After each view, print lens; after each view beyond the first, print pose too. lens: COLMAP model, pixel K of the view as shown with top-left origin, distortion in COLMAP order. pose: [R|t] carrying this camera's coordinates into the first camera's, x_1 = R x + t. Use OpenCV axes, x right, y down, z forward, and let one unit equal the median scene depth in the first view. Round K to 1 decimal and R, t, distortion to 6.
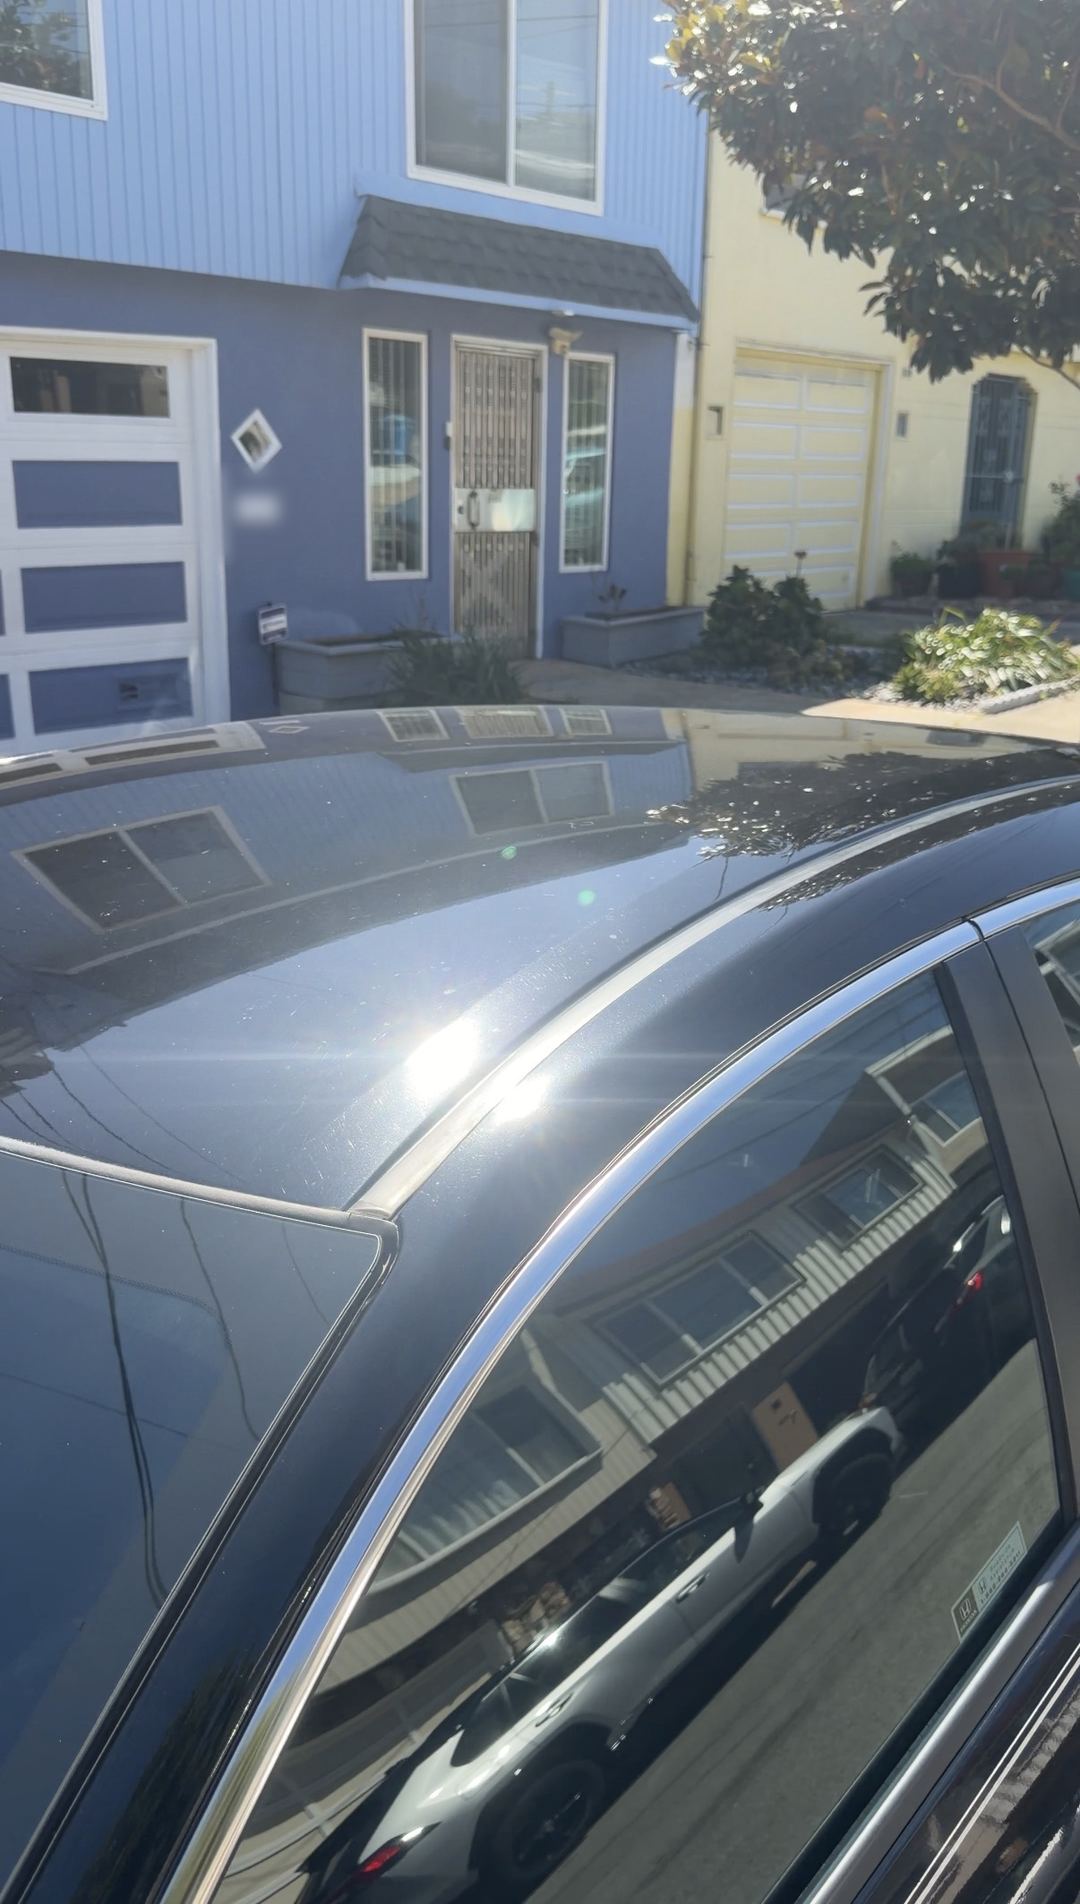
lens RADIAL K [[1561.2, 0, 540.0], [0, 1561.2, 952.0], [0, 0, 1]] dist [0.134440, -0.313553]
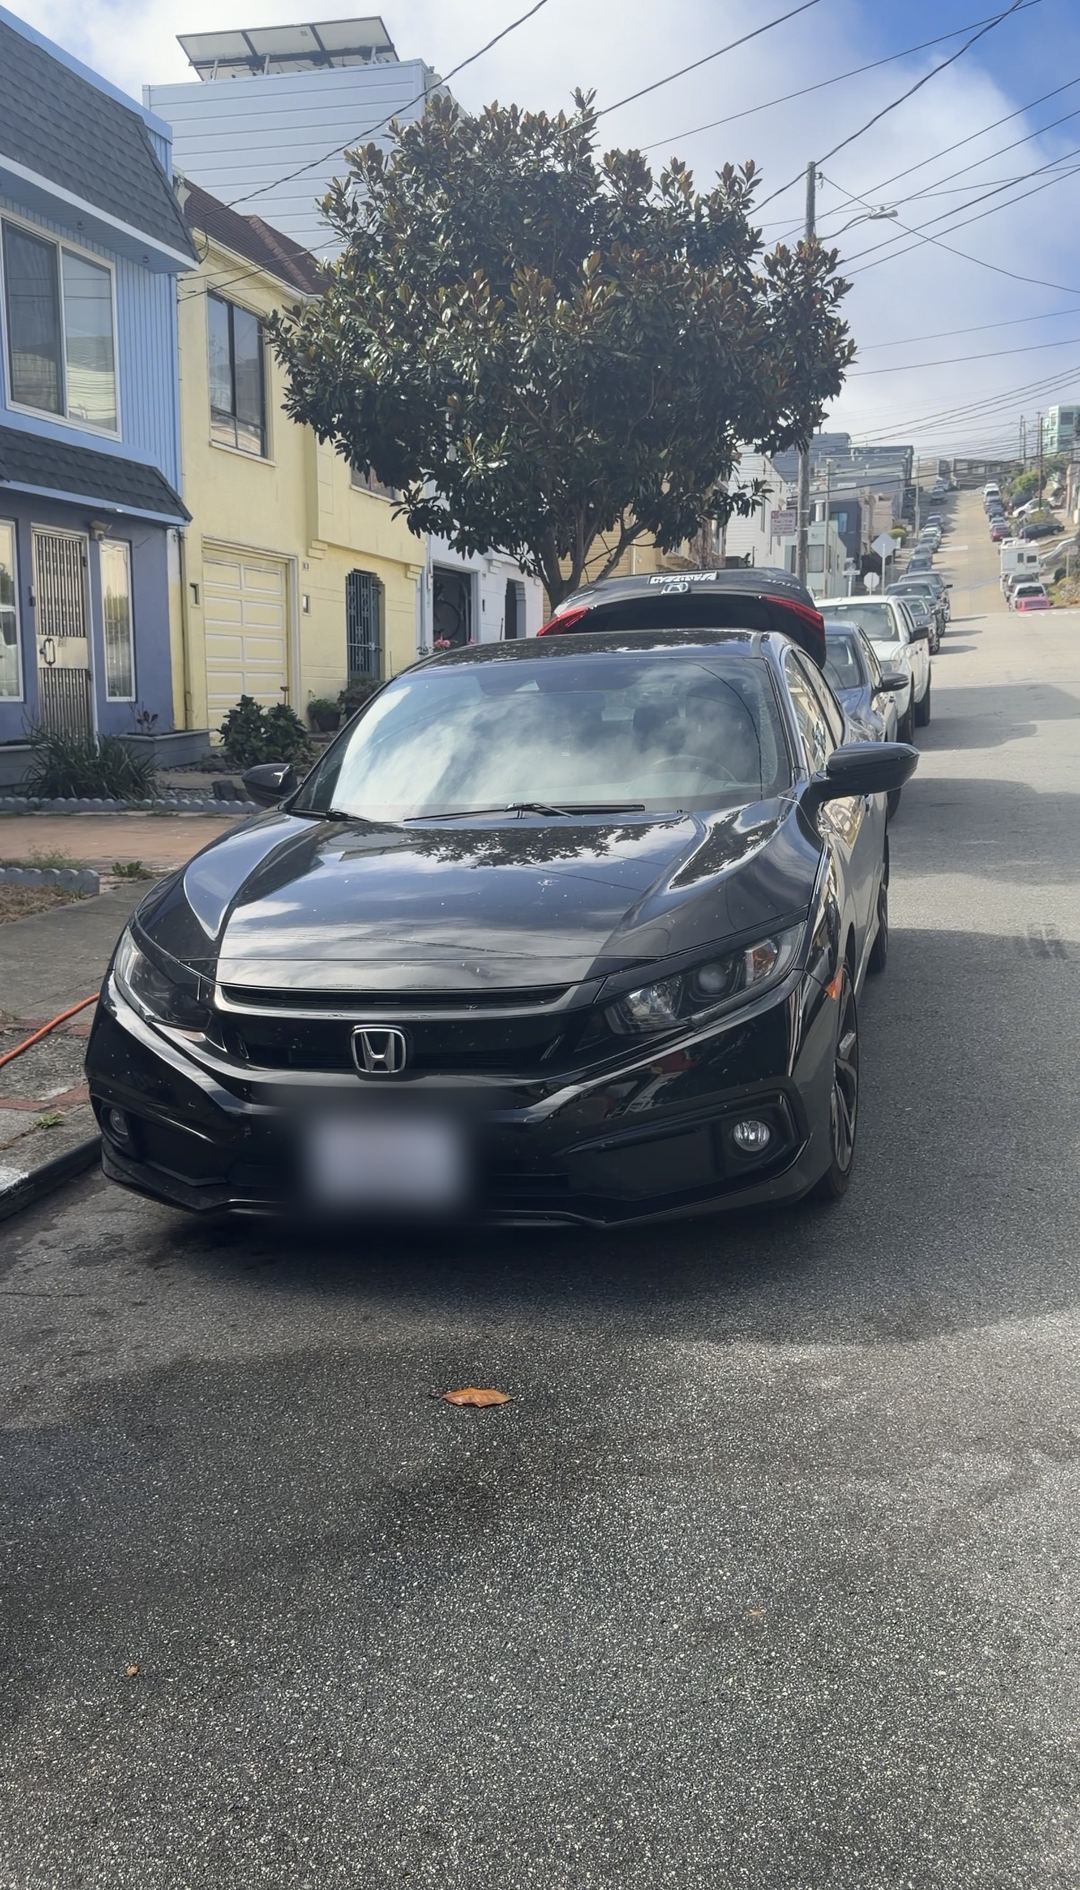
lens RADIAL K [[1557.2, 0, 540.0], [0, 1557.2, 945.0], [0, 0, 1]] dist [0.125492, -0.279328]
pose [[0.890723, -0.083147, 0.446878, -0.287886], [0.138209, 0.986121, -0.091999, 0.134400], [-0.433026, 0.143709, 0.889852, -0.297983]]
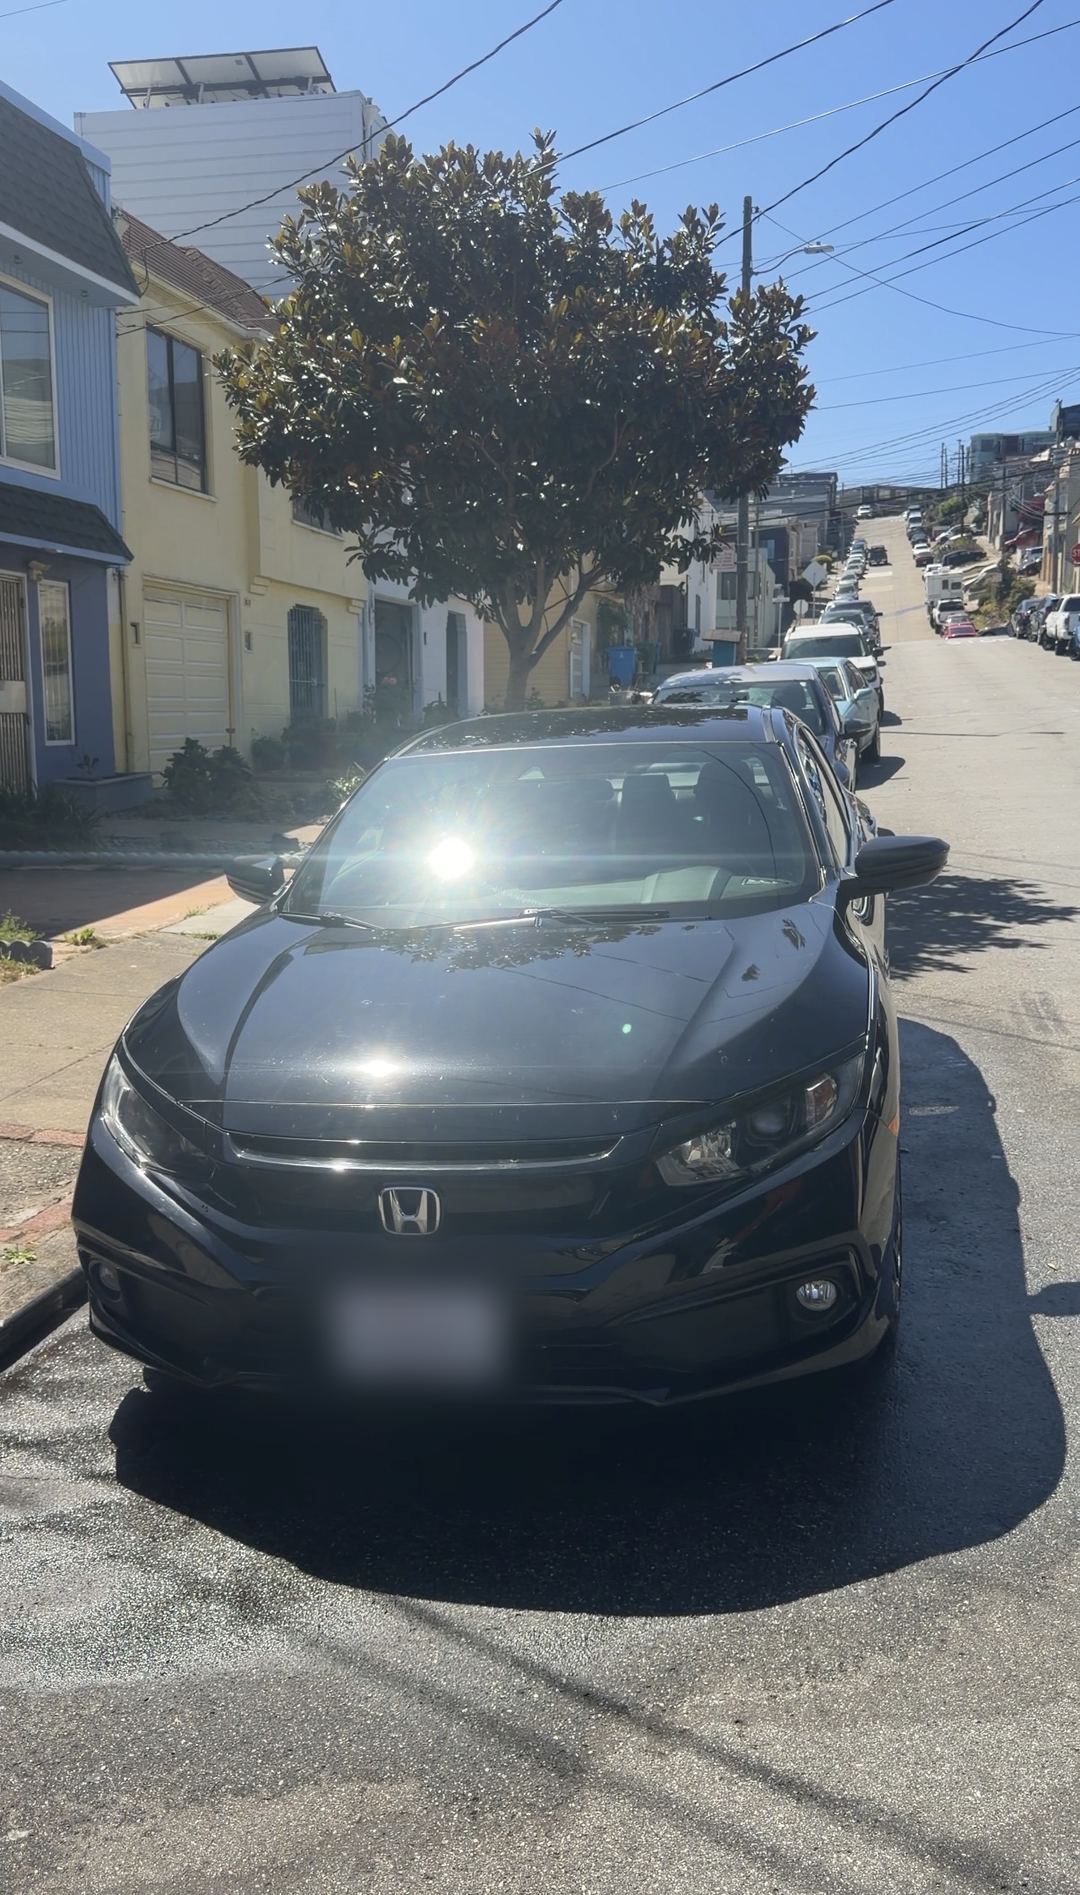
lens RADIAL K [[1553.8, 0, 540.0], [0, 1553.8, 947.5], [0, 0, 1]] dist [0.134440, -0.313553]
pose [[0.869283, -0.085605, 0.486845, -0.291823], [0.151085, 0.983771, -0.096787, 0.104864], [-0.470659, 0.157690, 0.868109, -0.265227]]
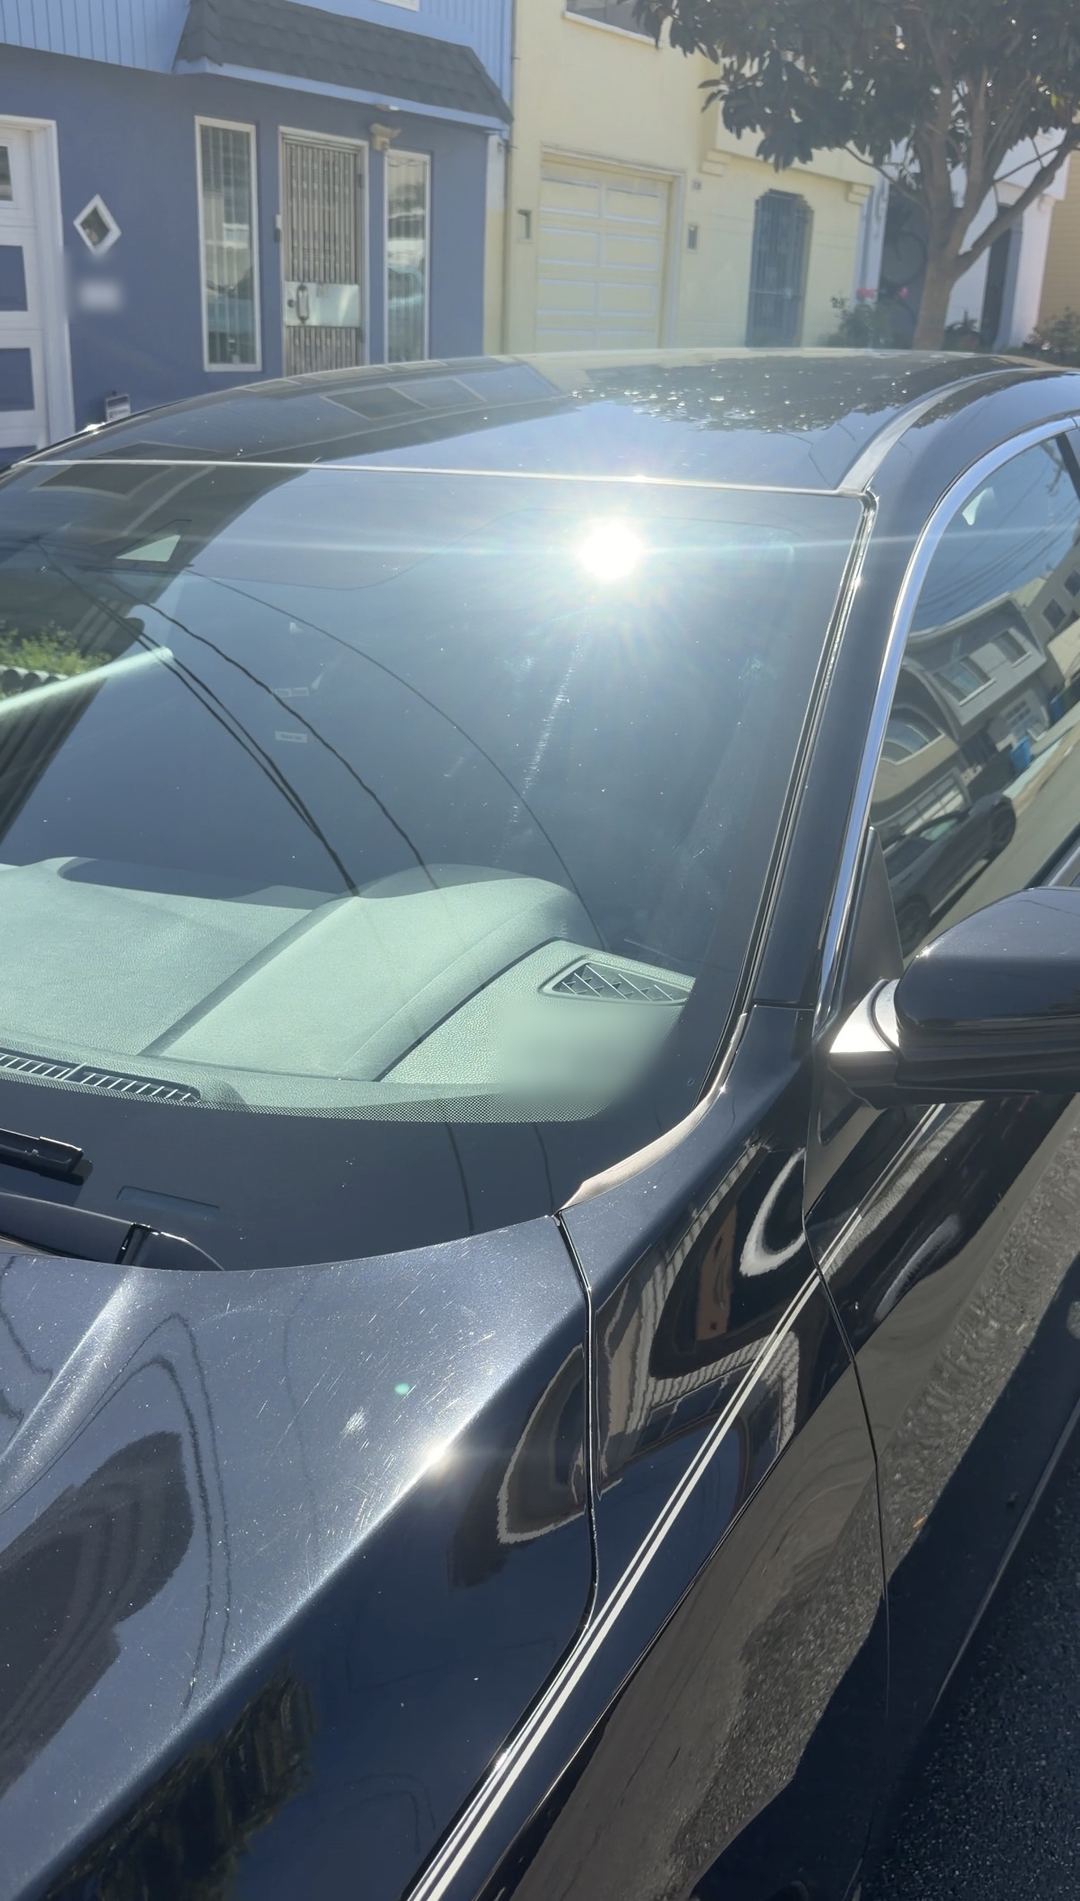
lens RADIAL K [[1591.4, 0, 540.0], [0, 1591.4, 950.5], [0, 0, 1]] dist [-0.015248, 0.008360]
pose [[0.987923, -0.044648, 0.148374, -0.063031], [0.031006, 0.995181, 0.093021, 0.044986], [-0.151813, -0.087297, 0.984547, -0.069858]]
